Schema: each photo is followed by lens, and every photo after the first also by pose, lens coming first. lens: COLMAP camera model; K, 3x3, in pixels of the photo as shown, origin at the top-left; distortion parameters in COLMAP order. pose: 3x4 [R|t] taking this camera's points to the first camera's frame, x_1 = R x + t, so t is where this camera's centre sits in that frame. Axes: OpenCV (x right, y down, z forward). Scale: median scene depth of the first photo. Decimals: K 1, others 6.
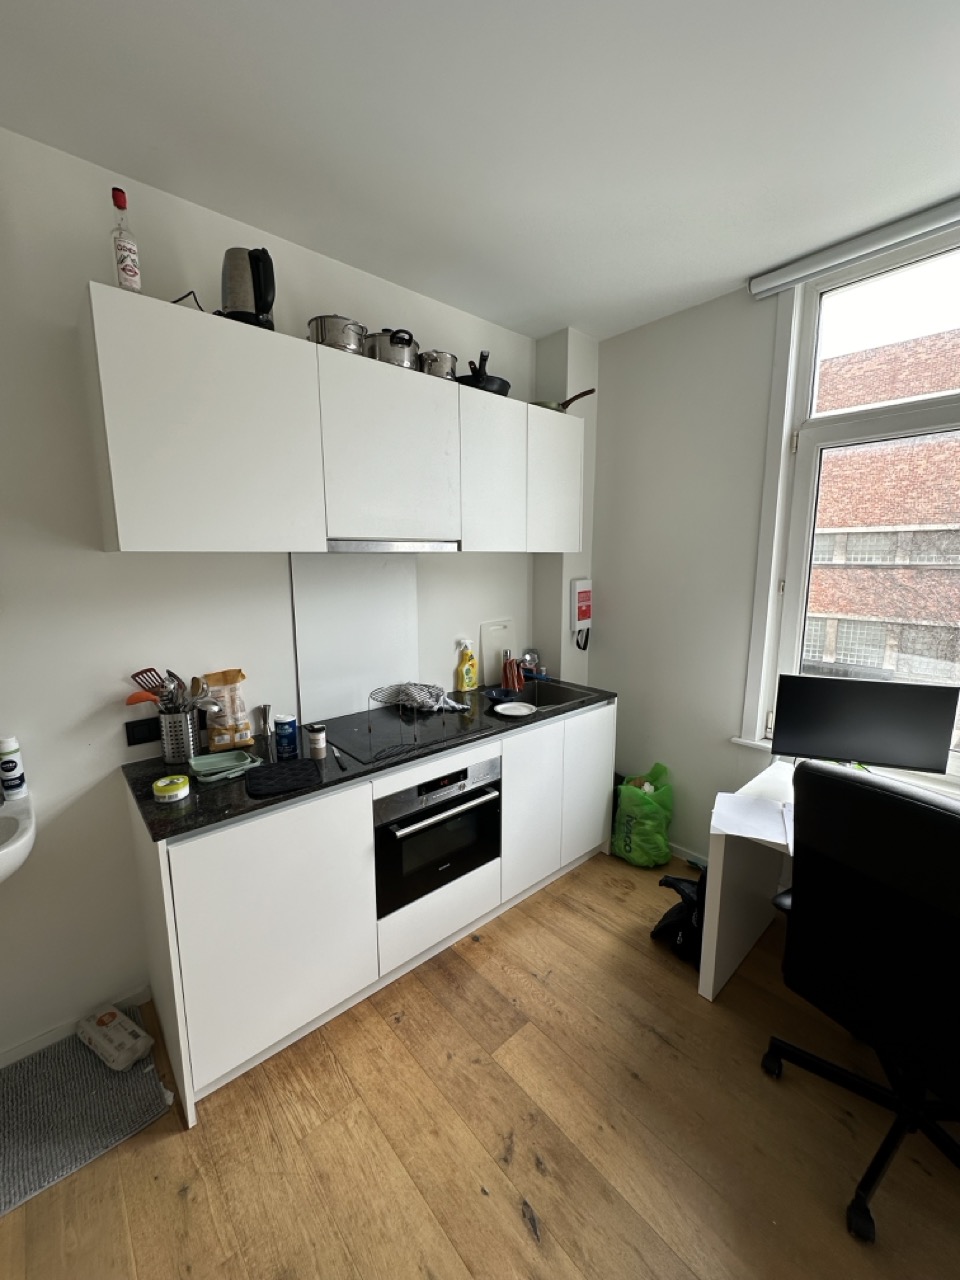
lens RADIAL K [[509.7, 0, 481.6], [0, 509.7, 639.2], [0, 0, 1]] dist [-0.003566, 0.000676]
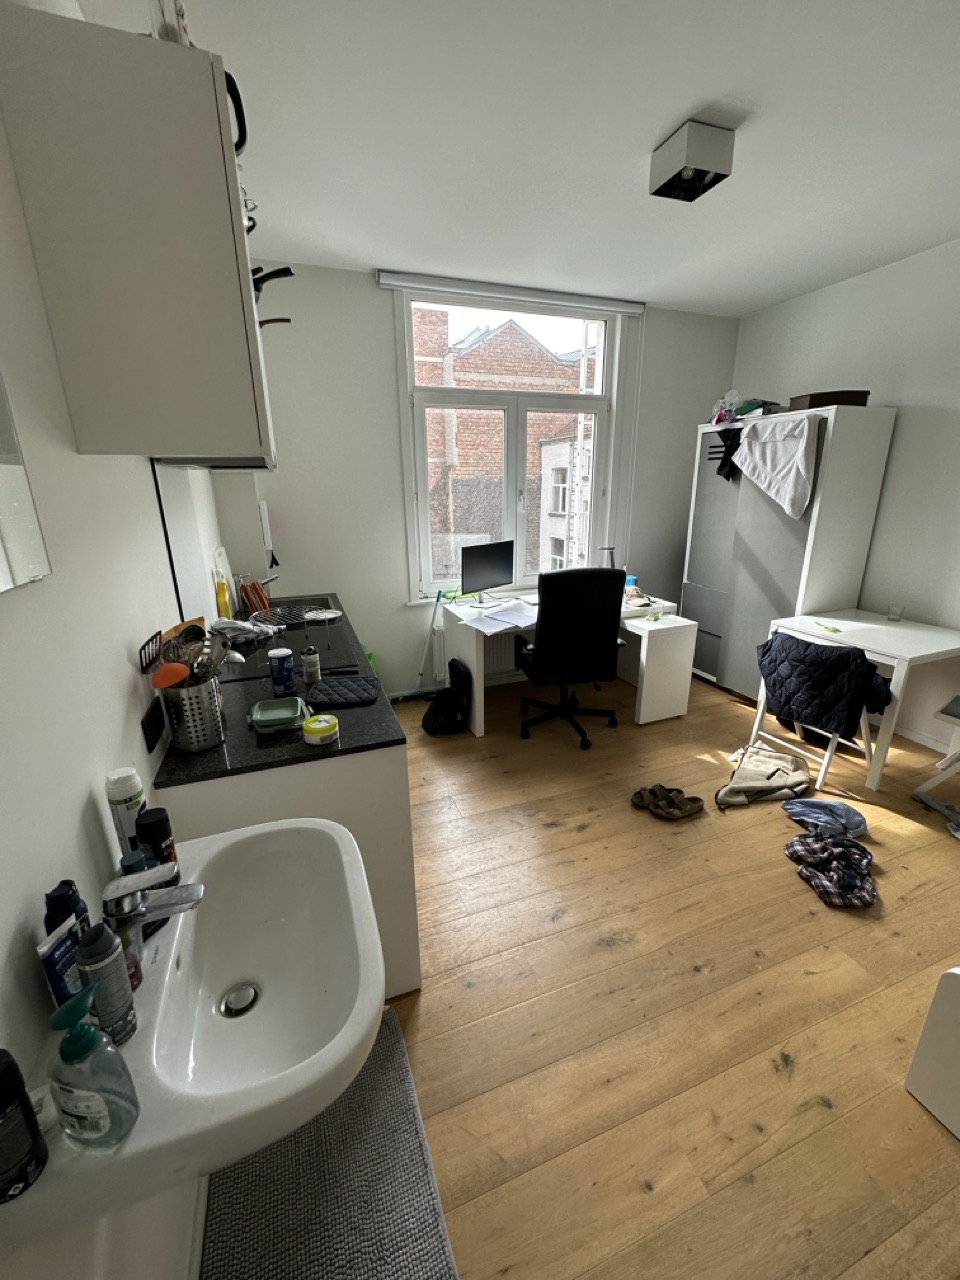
lens RADIAL K [[509.7, 0, 481.6], [0, 509.7, 639.2], [0, 0, 1]] dist [-0.003566, 0.000676]
pose [[0.355261, -0.275260, 0.893321, -0.999501], [0.157559, 0.959621, 0.233030, -0.022556], [-0.921393, 0.057964, 0.384285, 0.294410]]
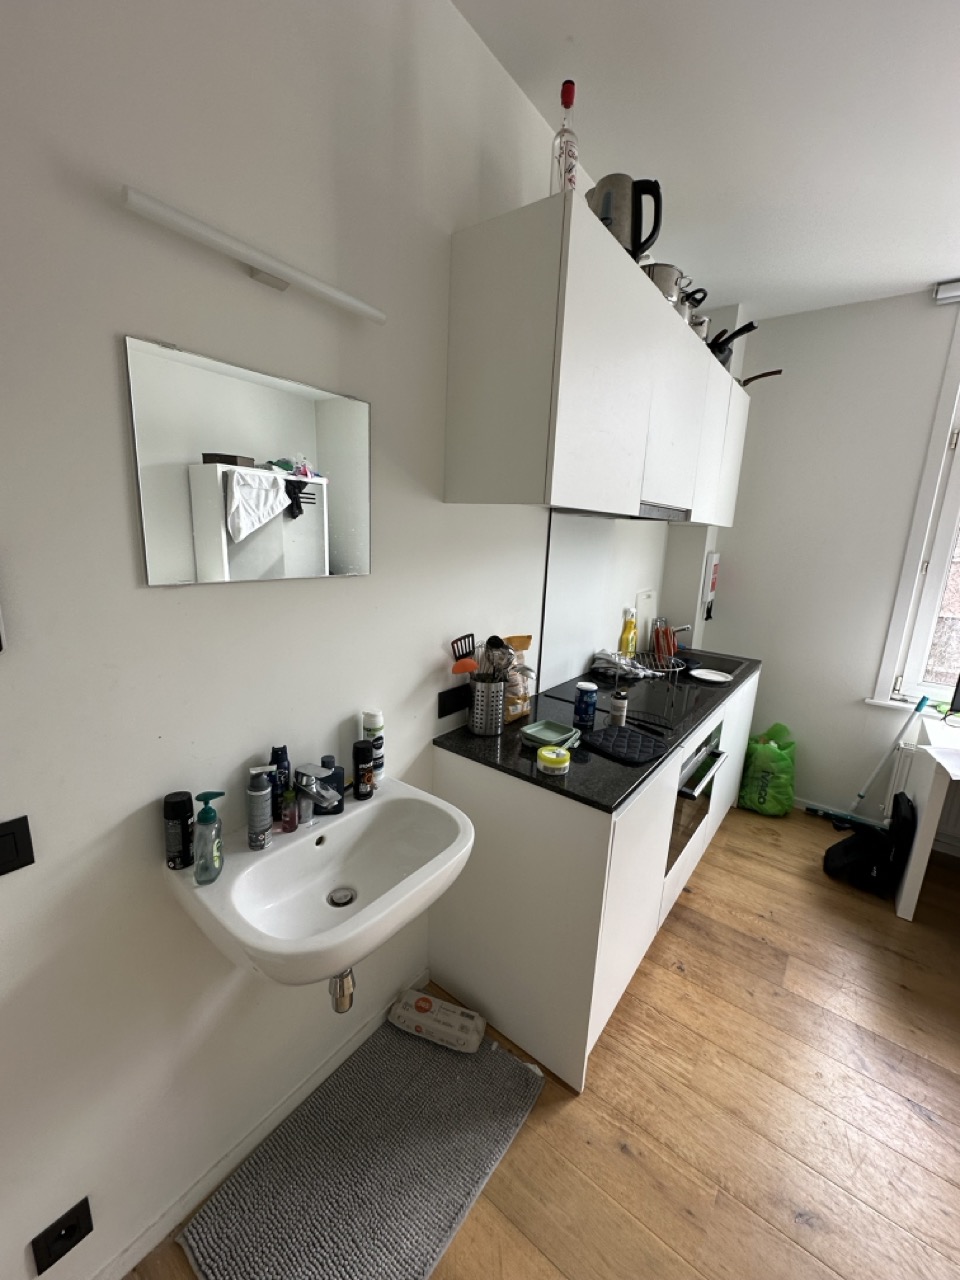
lens RADIAL K [[509.7, 0, 481.6], [0, 509.7, 639.2], [0, 0, 1]] dist [-0.003566, 0.000676]
pose [[0.979911, 0.006044, 0.199343, -0.729184], [-0.018147, 0.998096, 0.058947, 0.010976], [-0.198607, -0.061380, 0.978155, 0.085740]]
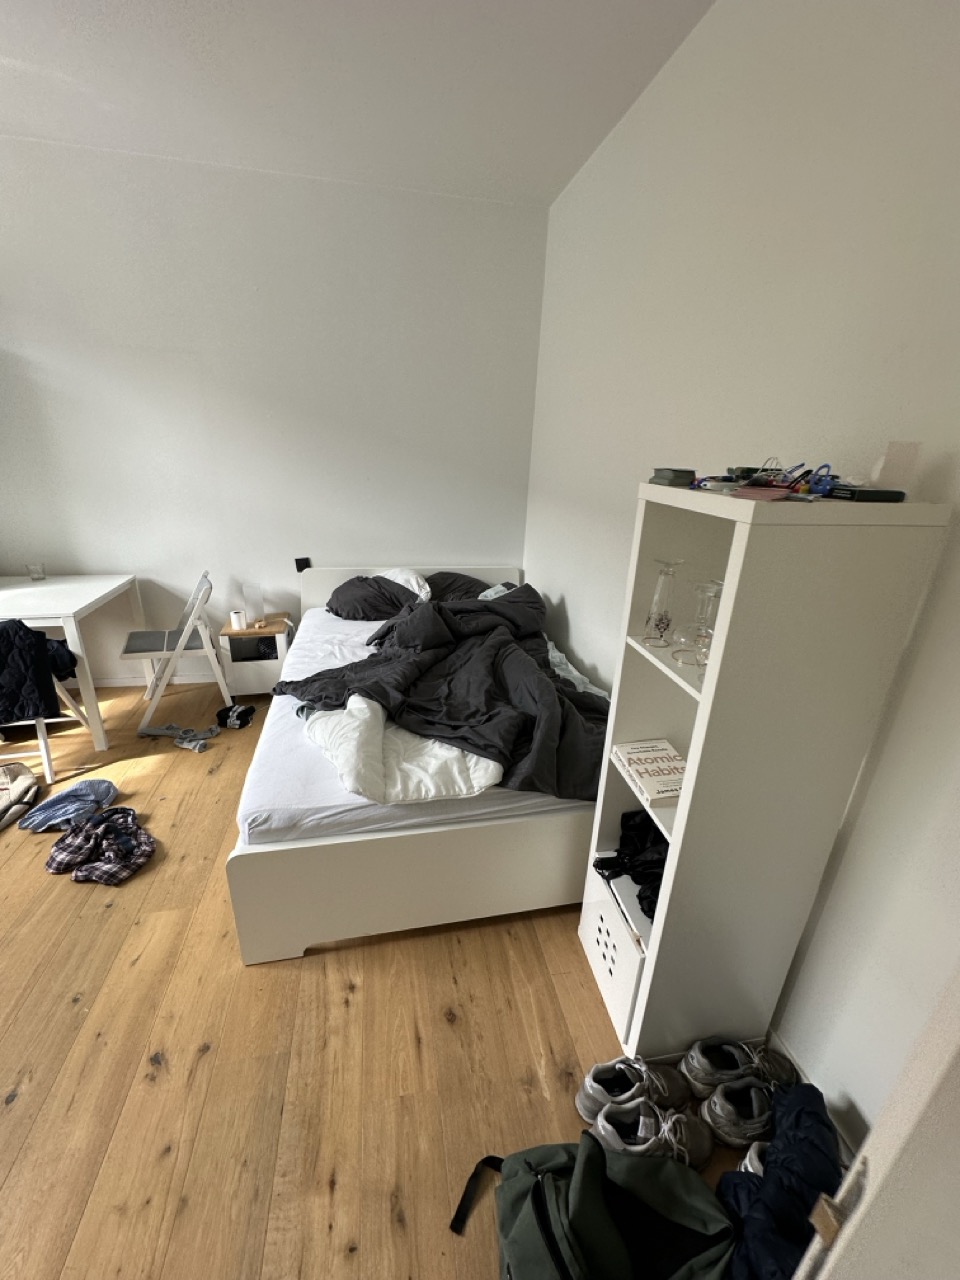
lens RADIAL K [[509.7, 0, 481.6], [0, 509.7, 639.2], [0, 0, 1]] dist [-0.003566, 0.000676]
pose [[-0.864741, -0.204862, 0.458535, -0.926068], [0.045304, 0.877478, 0.477473, 0.000965], [-0.500170, 0.433664, -0.749510, 0.252533]]
